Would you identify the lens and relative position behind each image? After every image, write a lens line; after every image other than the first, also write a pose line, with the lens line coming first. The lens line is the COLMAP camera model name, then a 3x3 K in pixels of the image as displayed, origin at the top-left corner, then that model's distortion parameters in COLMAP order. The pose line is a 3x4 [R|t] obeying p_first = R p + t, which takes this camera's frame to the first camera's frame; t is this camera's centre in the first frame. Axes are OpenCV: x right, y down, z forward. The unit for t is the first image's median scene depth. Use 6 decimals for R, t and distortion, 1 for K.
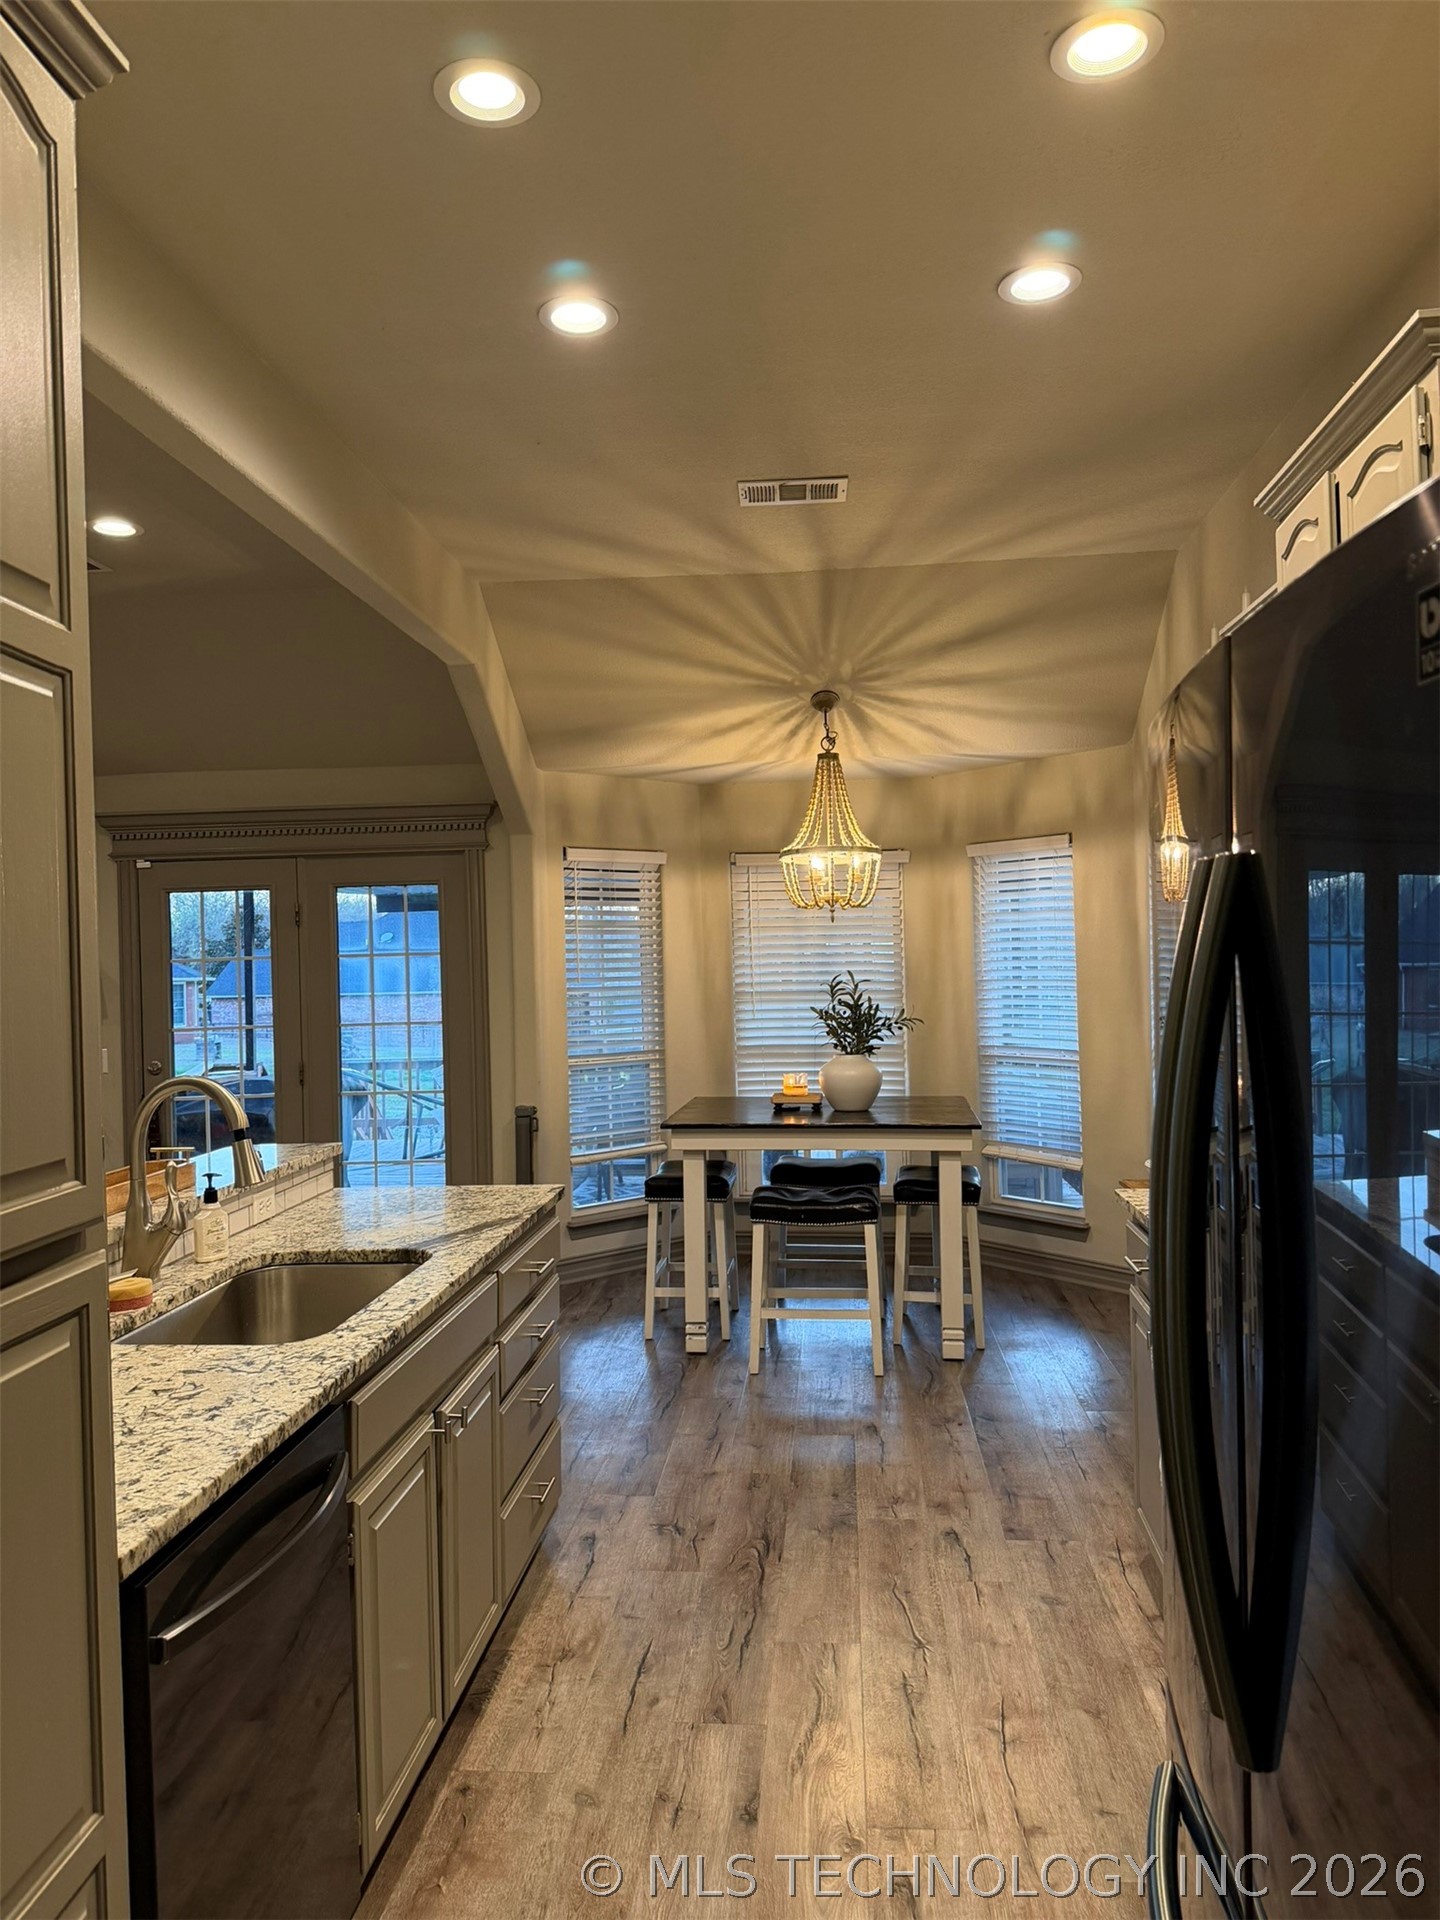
lens RADIAL K [[1343.8, 0, 724.0], [0, 1343.8, 964.2], [0, 0, 1]] dist [0.164403, -0.299118]
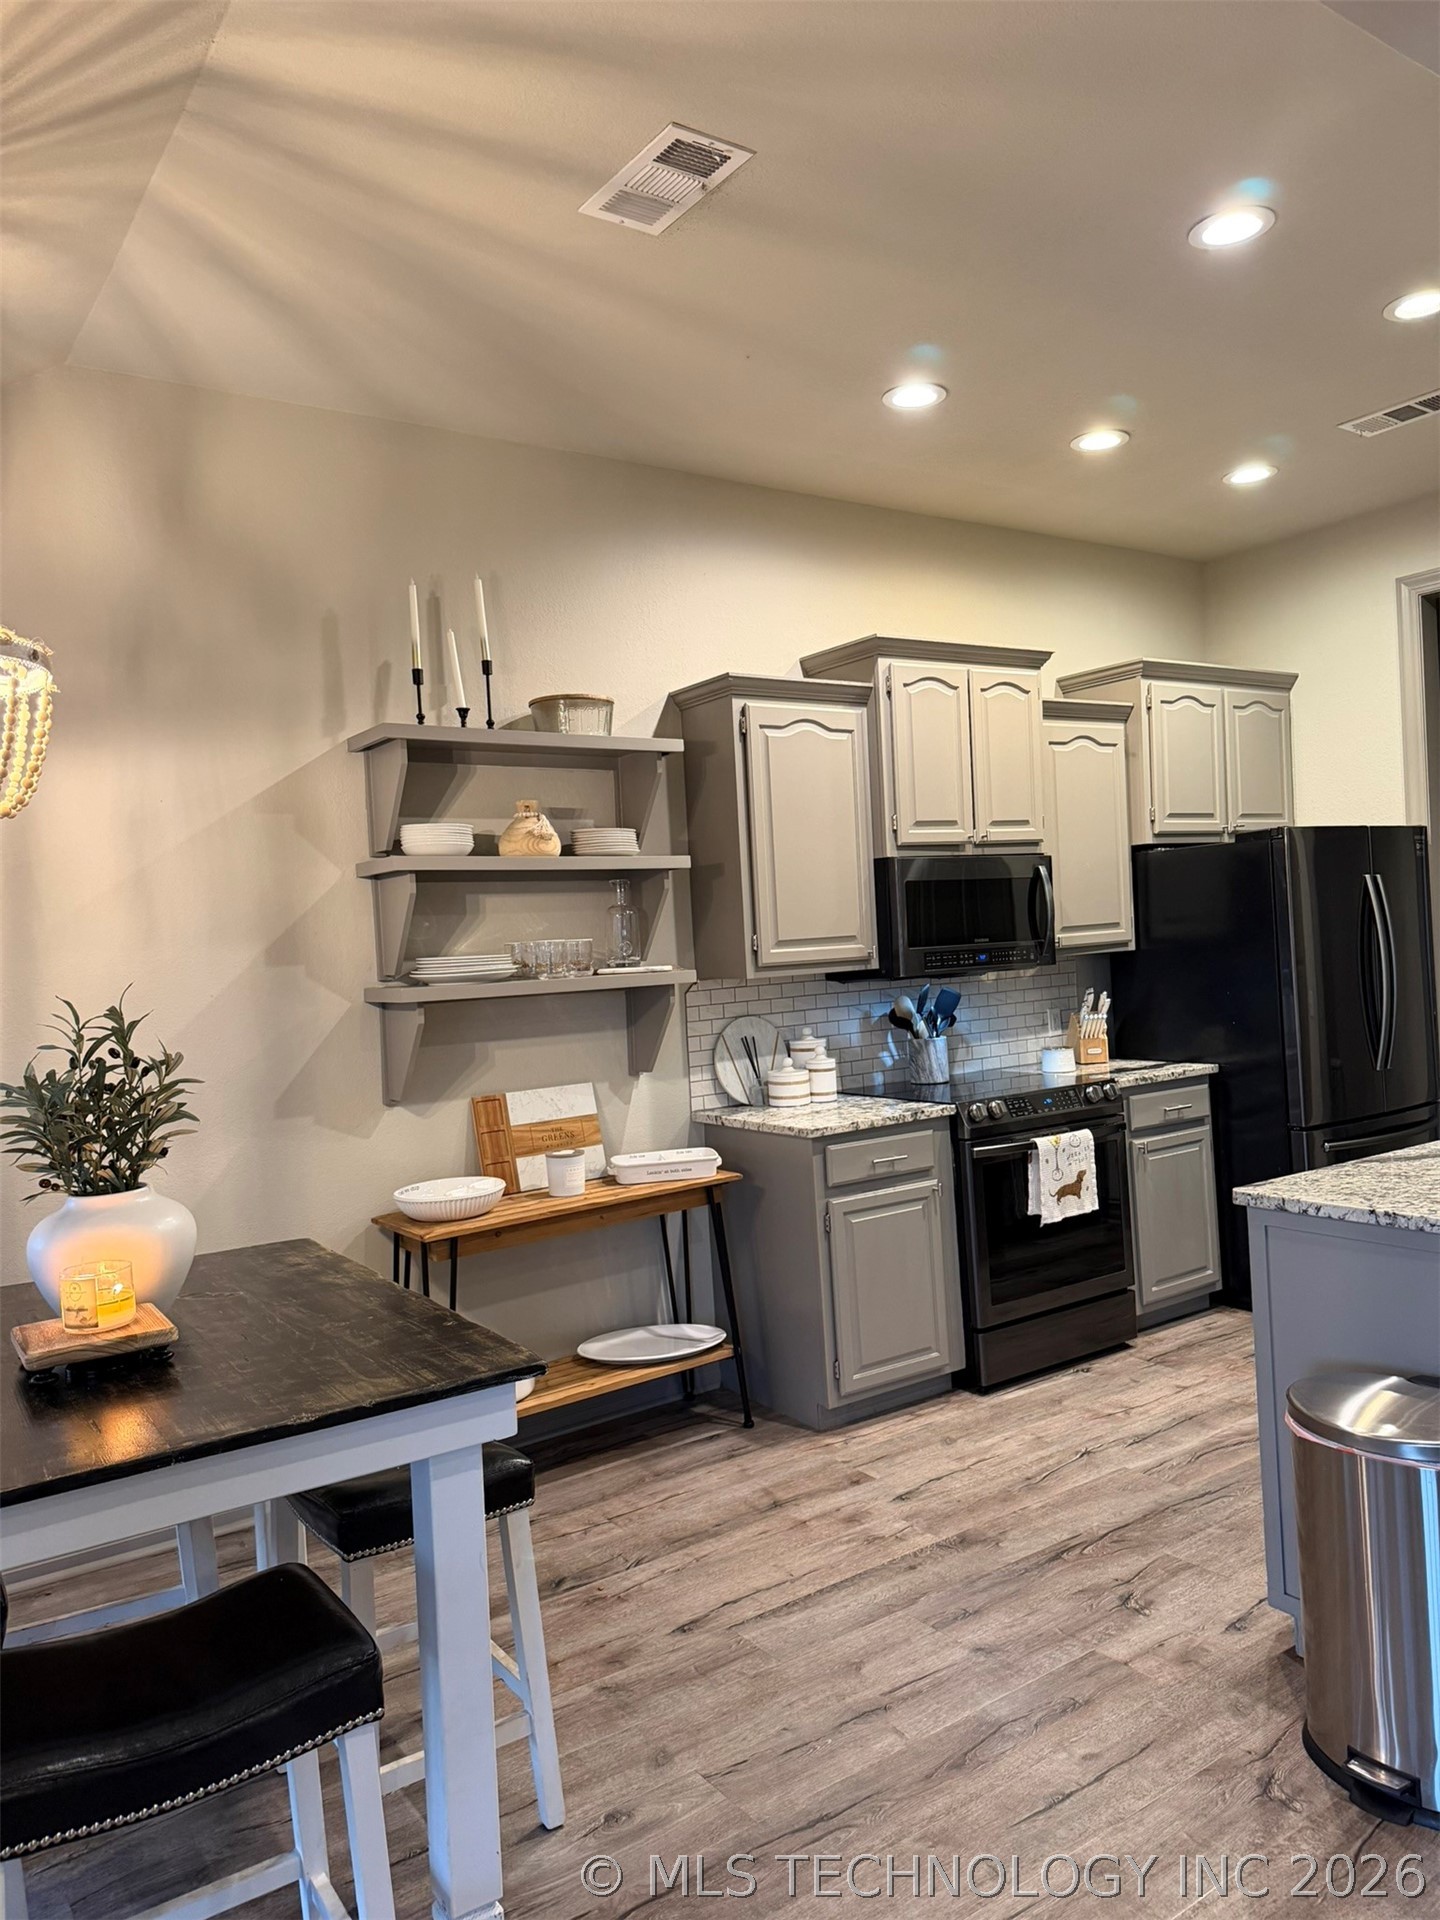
lens RADIAL K [[1358.0, 0, 732.3], [0, 1358.0, 957.4], [0, 0, 1]] dist [0.137633, -0.178231]
pose [[-0.643476, 0.050733, 0.763783, -0.462316], [0.070649, 0.997478, -0.006735, 0.017033], [-0.762199, 0.049627, -0.645438, 1.462999]]
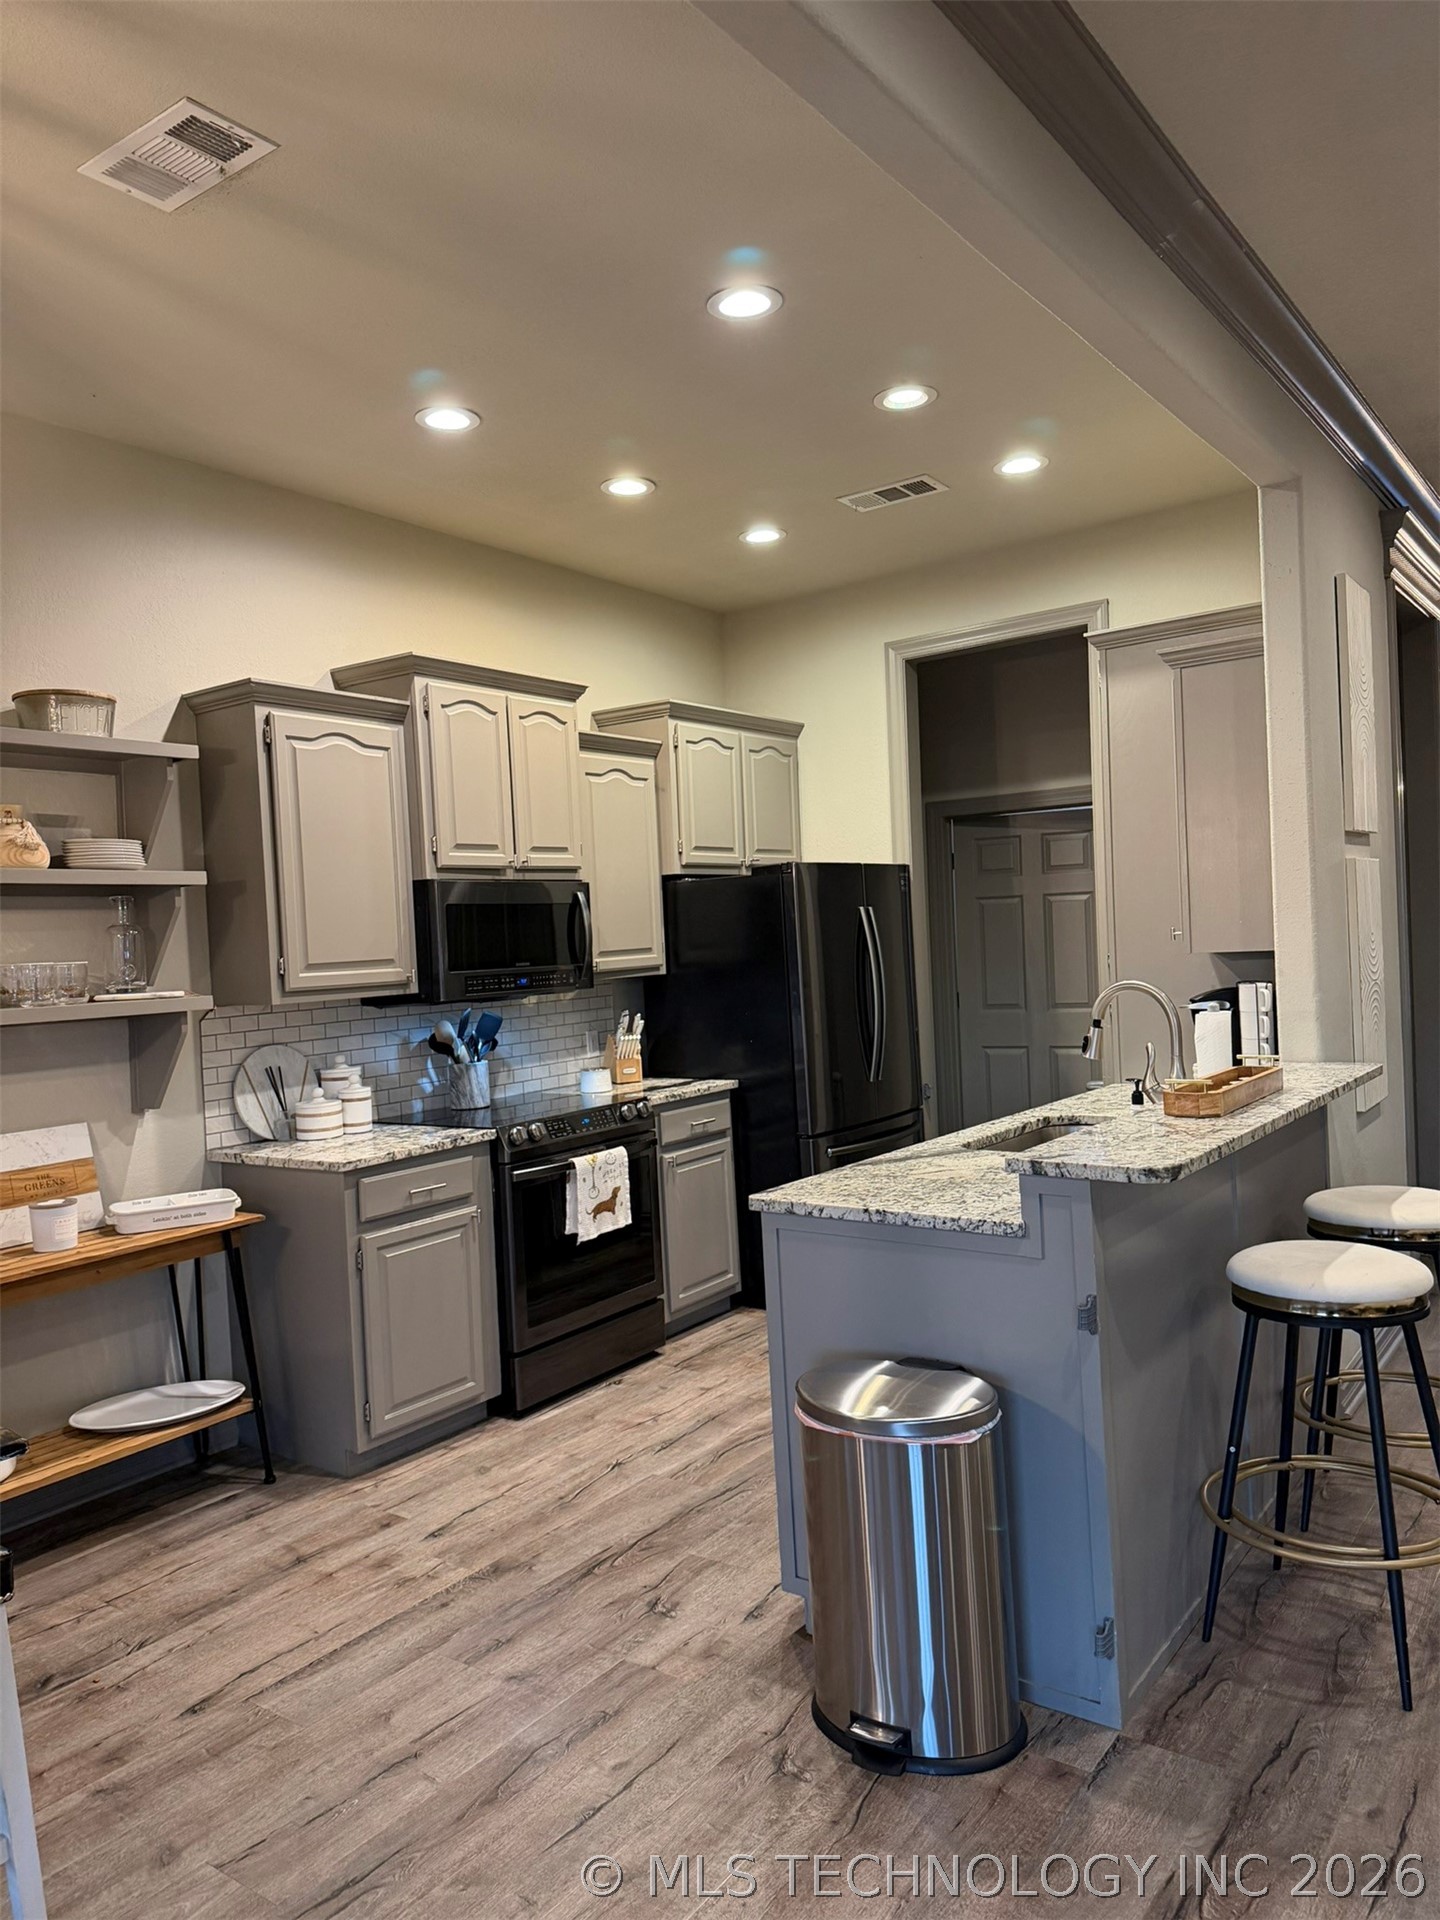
lens RADIAL K [[1350.0, 0, 709.9], [0, 1350.0, 963.9], [0, 0, 1]] dist [0.151921, -0.221968]
pose [[-0.850263, 0.059504, 0.522984, -0.456885], [0.071643, 0.997426, 0.002991, 0.017390], [-0.521459, 0.040011, -0.852337, 1.457071]]
